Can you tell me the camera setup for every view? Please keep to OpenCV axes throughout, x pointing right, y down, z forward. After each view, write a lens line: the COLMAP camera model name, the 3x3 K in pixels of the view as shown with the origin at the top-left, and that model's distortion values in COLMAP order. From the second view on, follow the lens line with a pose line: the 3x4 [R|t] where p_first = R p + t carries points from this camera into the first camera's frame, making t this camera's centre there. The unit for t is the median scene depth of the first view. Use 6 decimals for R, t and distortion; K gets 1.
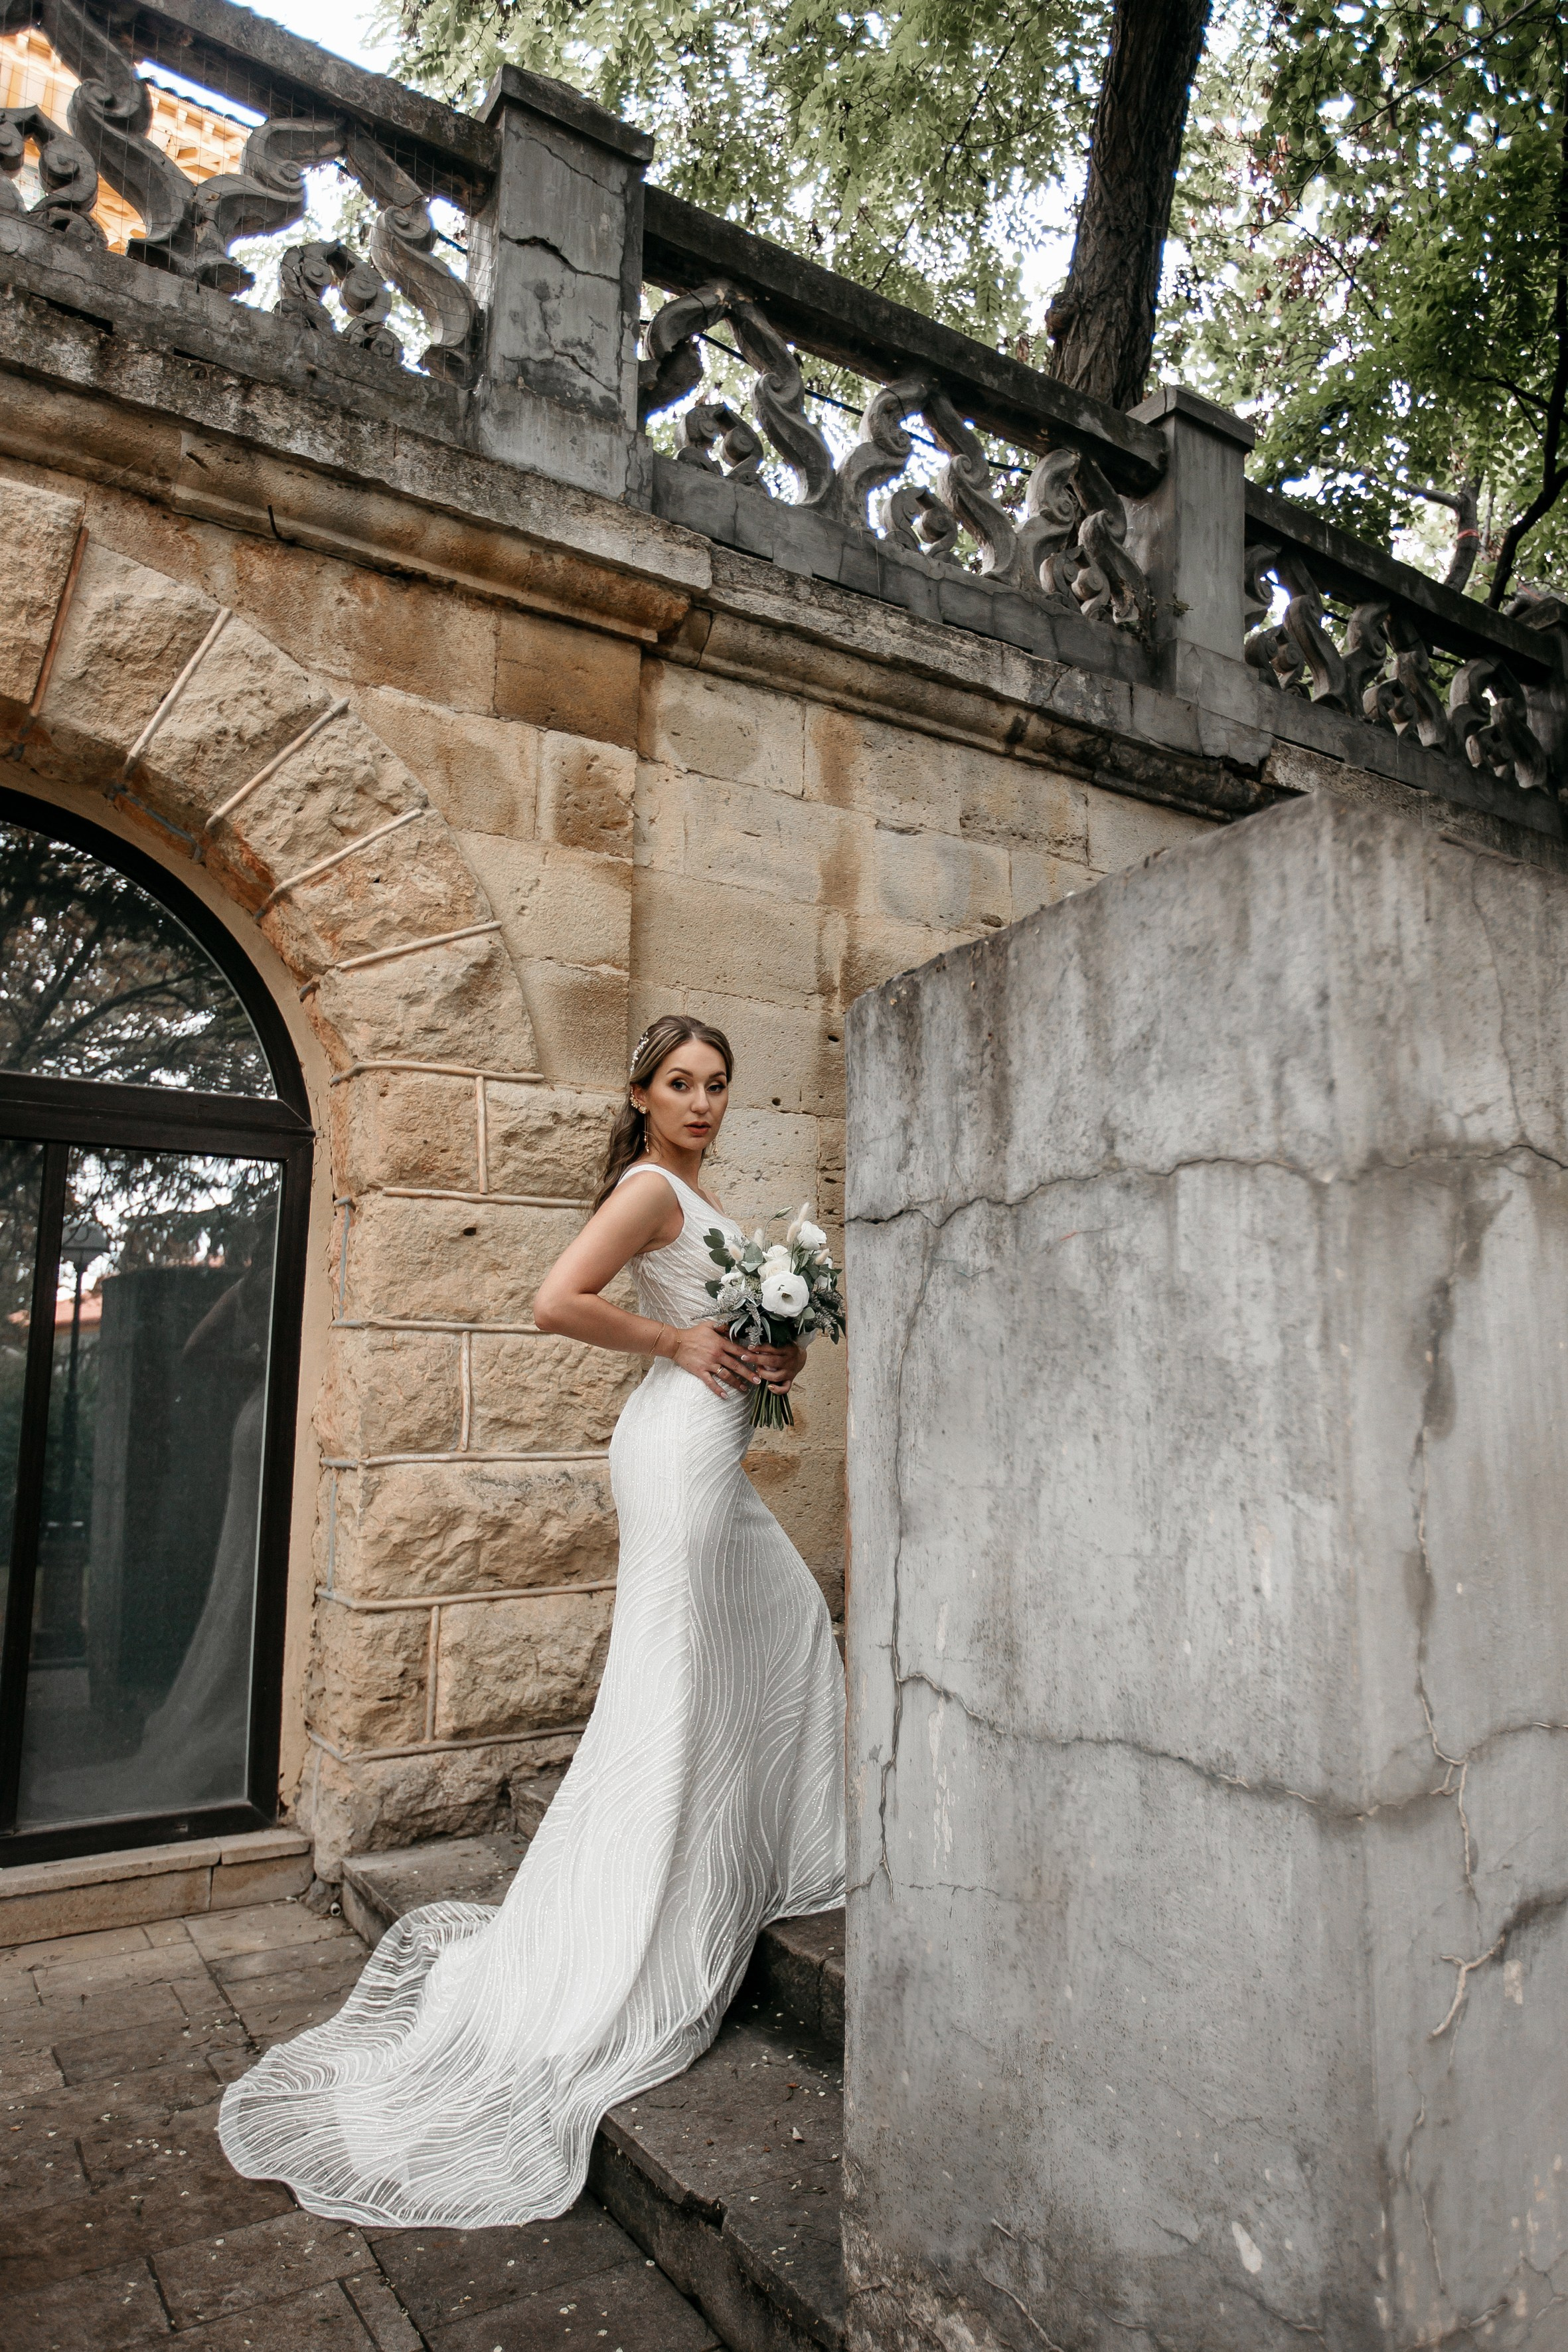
lens RADIAL K [[2103.0, 0, 784.0], [0, 2103.0, 1176.0], [0, 0, 1]] dist [-0.047025, 0.106652]
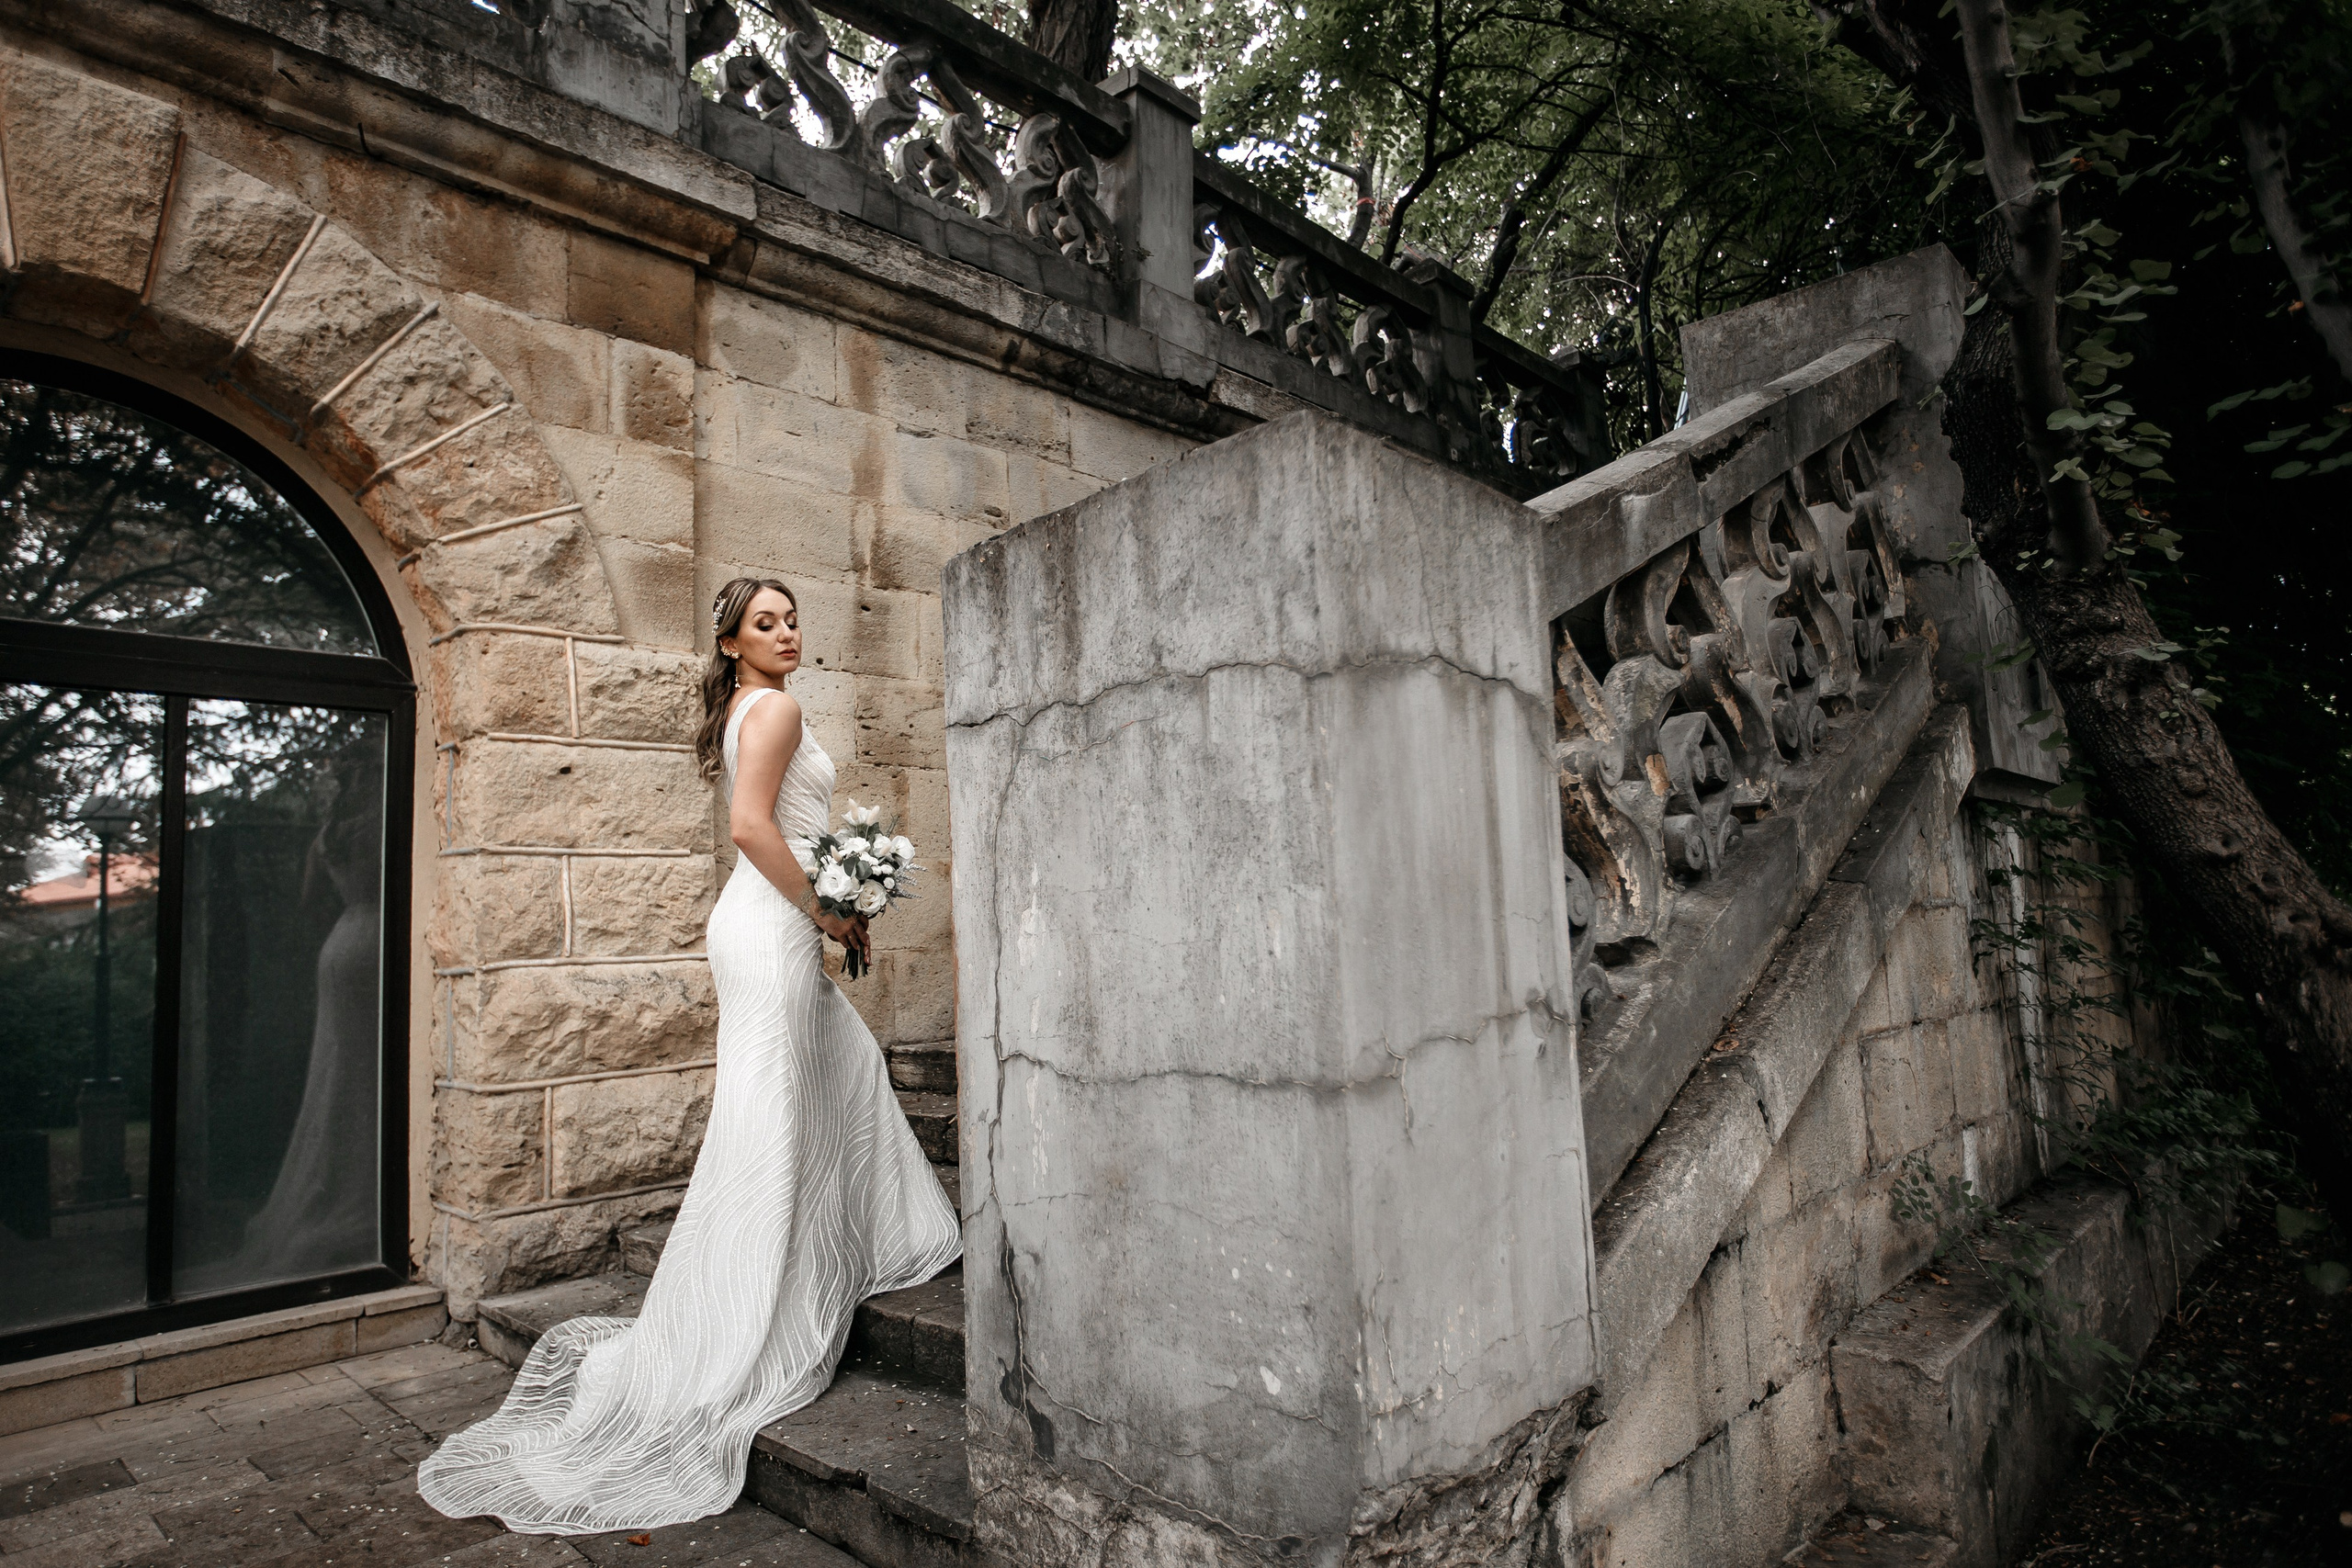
lens RADIAL K [[2103.1, 0, 1173.6], [0, 2103.1, 949.9], [0, 0, 1]] dist [-0.047025, 0.106652]
pose [[0.970610, -0.030382, 0.238733, -0.103252], [0.012805, 0.997114, 0.074837, 0.043538], [-0.240318, -0.069581, 0.968197, -0.223732]]
